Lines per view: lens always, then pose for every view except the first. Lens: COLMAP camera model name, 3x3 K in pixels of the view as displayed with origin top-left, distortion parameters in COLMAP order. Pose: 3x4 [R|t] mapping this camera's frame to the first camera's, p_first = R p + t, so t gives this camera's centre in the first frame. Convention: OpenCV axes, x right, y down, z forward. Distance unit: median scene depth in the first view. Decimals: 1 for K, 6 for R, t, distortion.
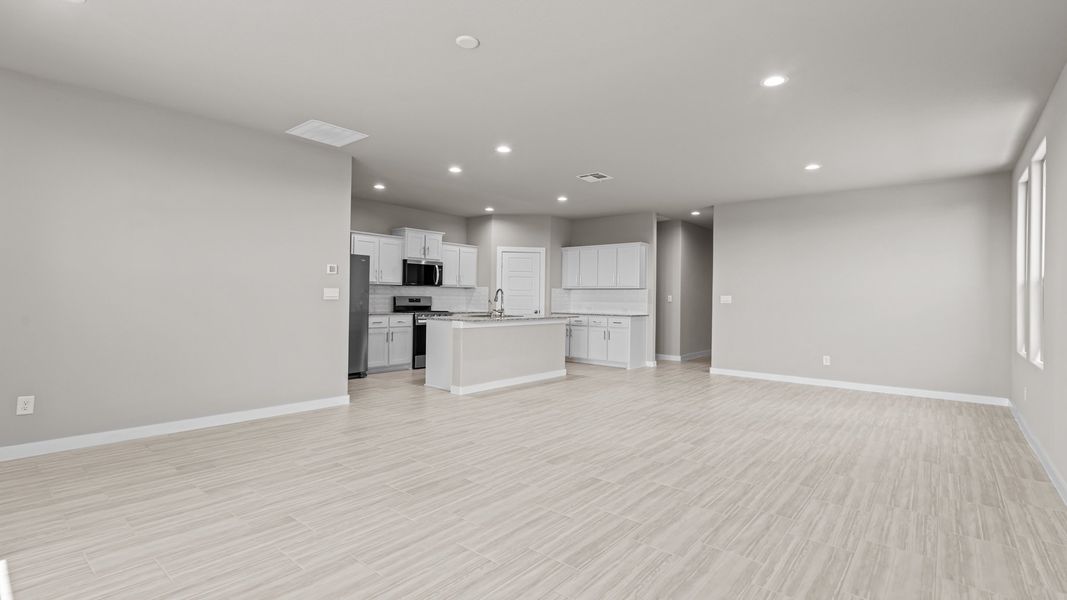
lens RADIAL K [[493.0, 0, 535.0], [0, 493.0, 294.2], [0, 0, 1]] dist [0.000494, 0.000021]
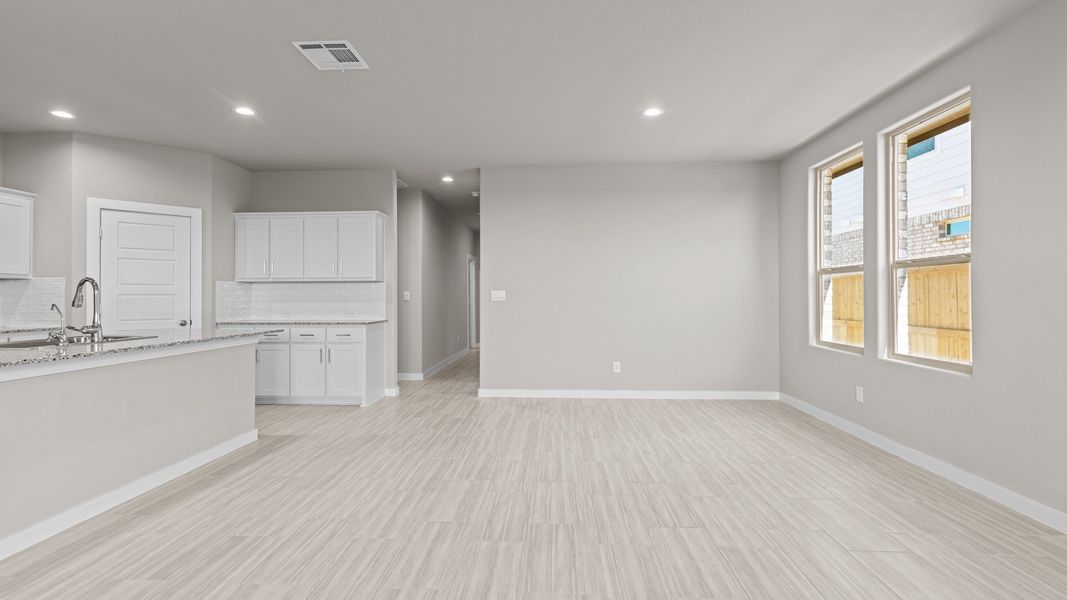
lens RADIAL K [[493.0, 0, 535.0], [0, 493.0, 294.2], [0, 0, 1]] dist [0.000494, 0.000021]
pose [[0.801842, -0.011747, 0.597420, -0.012214], [0.009015, 0.999931, 0.007562, 0.002992], [-0.597468, -0.000678, 0.801893, 0.334275]]
